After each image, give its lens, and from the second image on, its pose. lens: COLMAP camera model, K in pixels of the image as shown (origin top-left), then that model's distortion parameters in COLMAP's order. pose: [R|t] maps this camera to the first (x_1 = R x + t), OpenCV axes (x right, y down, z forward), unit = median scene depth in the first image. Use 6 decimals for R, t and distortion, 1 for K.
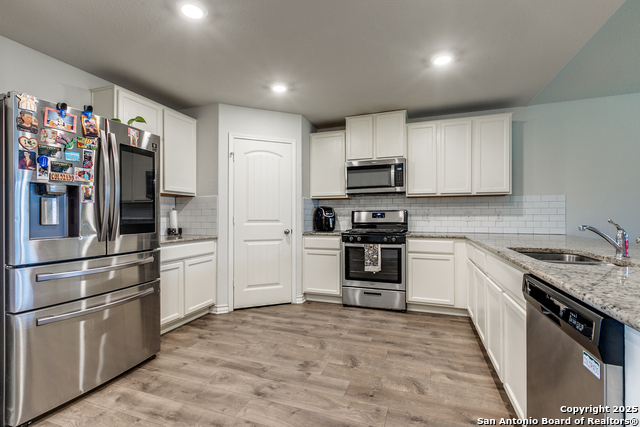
lens RADIAL K [[293.0, 0, 313.3], [0, 293.0, 217.4], [0, 0, 1]] dist [-0.001729, -0.002894]
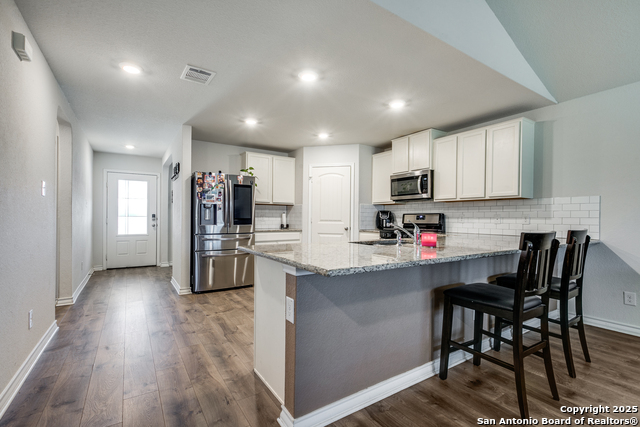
lens RADIAL K [[293.0, 0, 311.0], [0, 293.0, 217.2], [0, 0, 1]] dist [-0.001729, -0.002894]
pose [[0.792711, 0.005905, -0.609570, 0.694645], [-0.012578, 0.999899, -0.006671, 0.005244], [0.609468, 0.012955, 0.792705, -0.244665]]
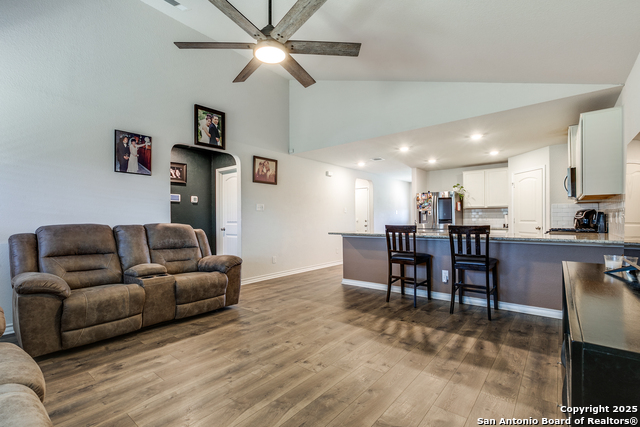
lens RADIAL K [[293.0, 0, 317.0], [0, 293.0, 210.3], [0, 0, 1]] dist [-0.001729, -0.002894]
pose [[-0.338411, -0.027940, -0.940583, 1.852406], [0.003349, 0.999517, -0.030896, 0.000814], [0.940992, -0.013605, -0.338154, 0.463423]]
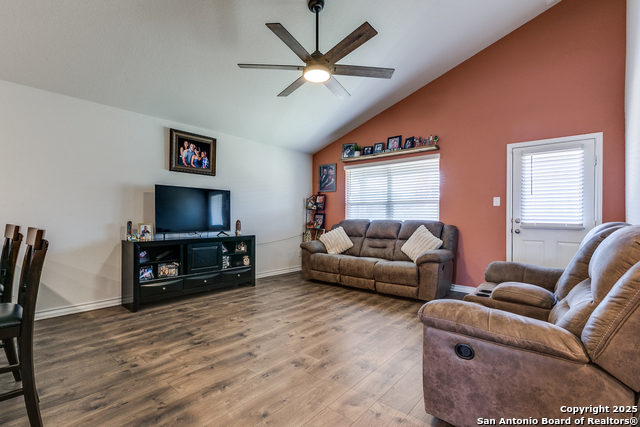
lens RADIAL K [[293.0, 0, 322.2], [0, 293.0, 214.7], [0, 0, 1]] dist [-0.001729, -0.002894]
pose [[0.340248, 0.010610, 0.940276, 0.425863], [-0.000126, 0.999937, -0.011238, 0.005855], [-0.940336, 0.003705, 0.340228, -0.189908]]
